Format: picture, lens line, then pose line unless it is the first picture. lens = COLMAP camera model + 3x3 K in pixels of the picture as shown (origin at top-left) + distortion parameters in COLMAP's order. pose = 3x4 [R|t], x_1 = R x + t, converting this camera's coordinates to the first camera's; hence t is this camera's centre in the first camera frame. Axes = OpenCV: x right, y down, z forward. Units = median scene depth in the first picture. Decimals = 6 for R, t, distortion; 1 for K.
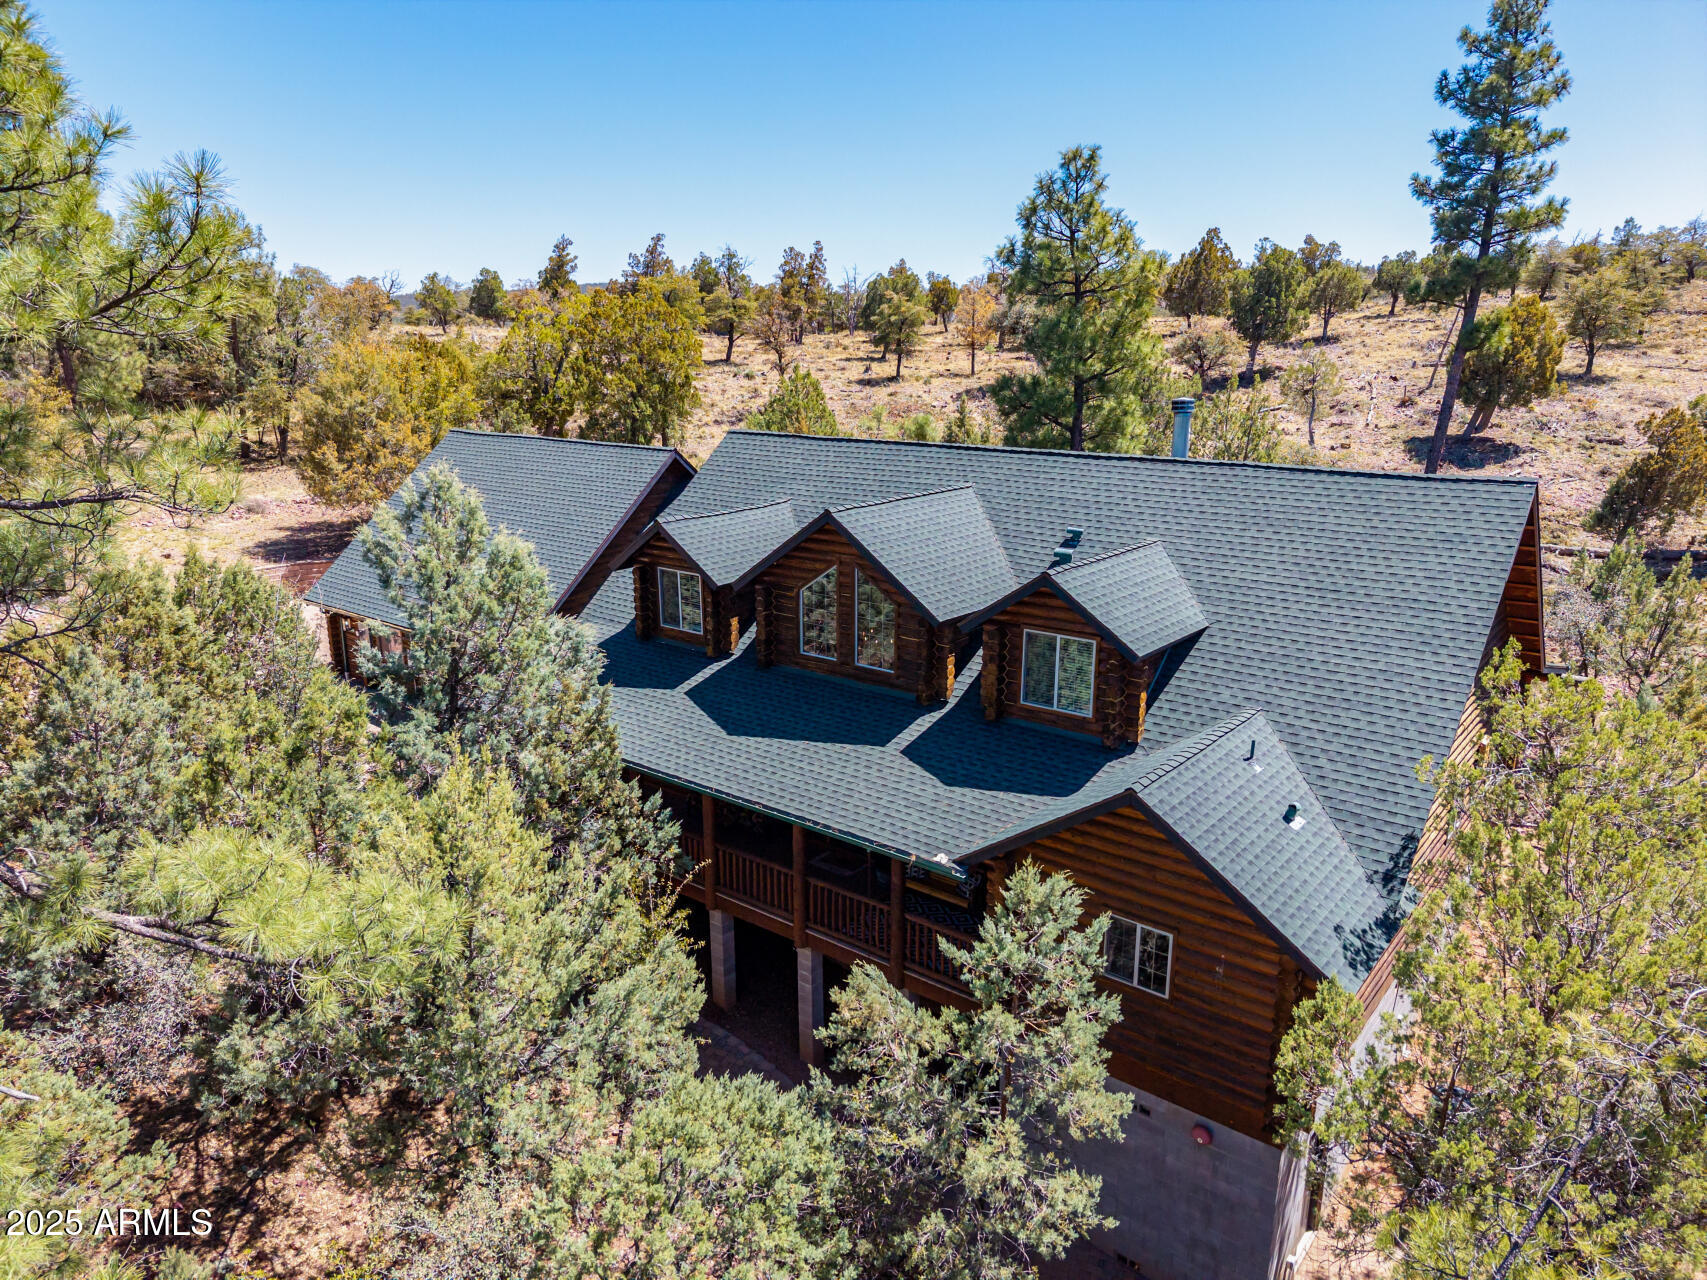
lens RADIAL K [[1168.5, 0, 853.5], [0, 1168.5, 640.0], [0, 0, 1]] dist [0.111171, -0.139387]
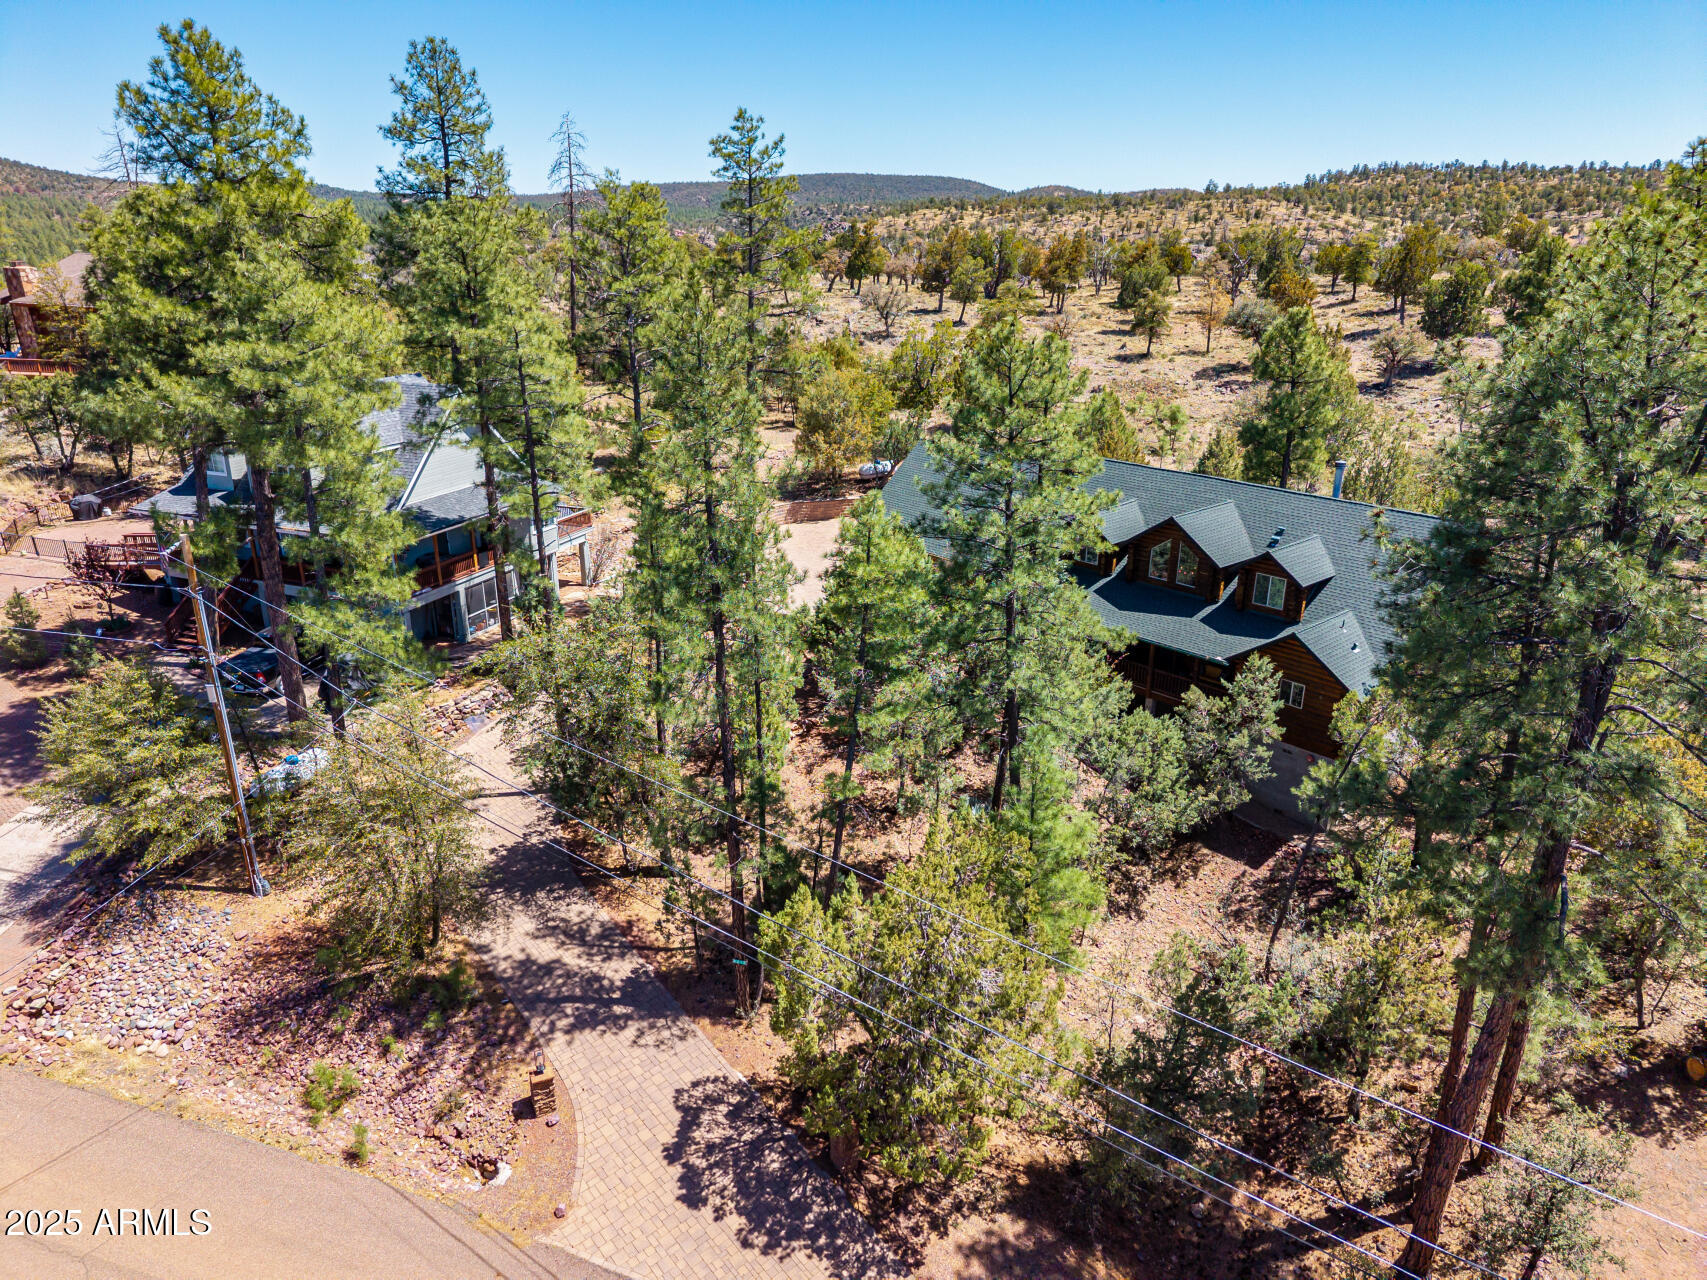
lens RADIAL K [[1168.0, 0, 856.6], [0, 1168.0, 643.0], [0, 0, 1]] dist [-0.000818, 0.001666]
pose [[0.986584, 0.058537, -0.152401, -0.284373], [-0.045498, 0.995109, 0.087683, -0.036588], [0.156788, -0.079573, 0.984421, -1.476070]]
